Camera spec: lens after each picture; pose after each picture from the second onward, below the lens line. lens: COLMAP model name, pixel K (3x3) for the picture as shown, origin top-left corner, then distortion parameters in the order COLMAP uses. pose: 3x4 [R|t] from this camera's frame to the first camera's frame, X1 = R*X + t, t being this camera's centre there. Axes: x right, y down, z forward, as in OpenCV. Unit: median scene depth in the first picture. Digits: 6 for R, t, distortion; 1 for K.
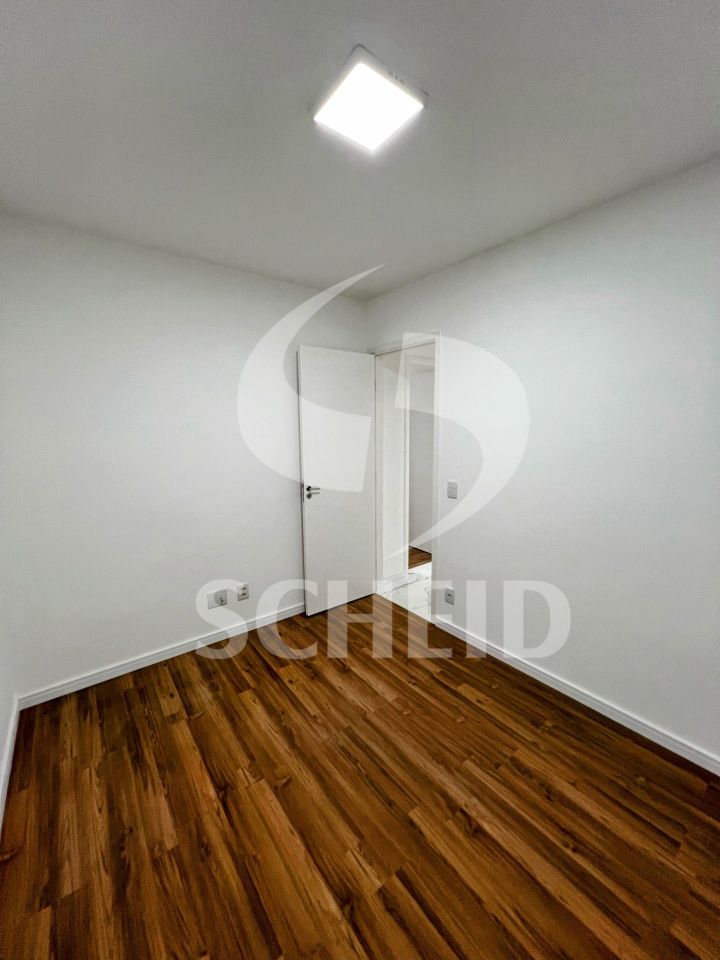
lens RADIAL K [[383.2, 0, 362.1], [0, 383.2, 477.7], [0, 0, 1]] dist [0.000092, 0.000076]
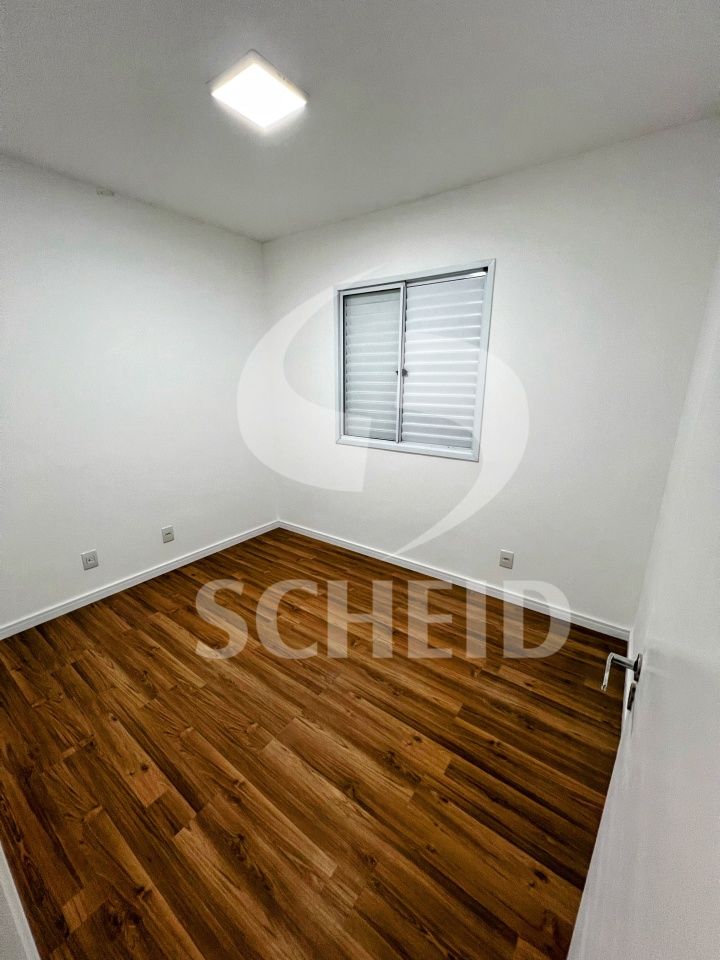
lens RADIAL K [[383.2, 0, 362.1], [0, 383.2, 477.7], [0, 0, 1]] dist [0.000092, 0.000076]
pose [[-0.958775, 0.076340, -0.273719, 0.078806], [-0.036507, 0.922167, 0.385064, -0.208213], [0.281810, 0.379183, -0.881365, 1.626874]]
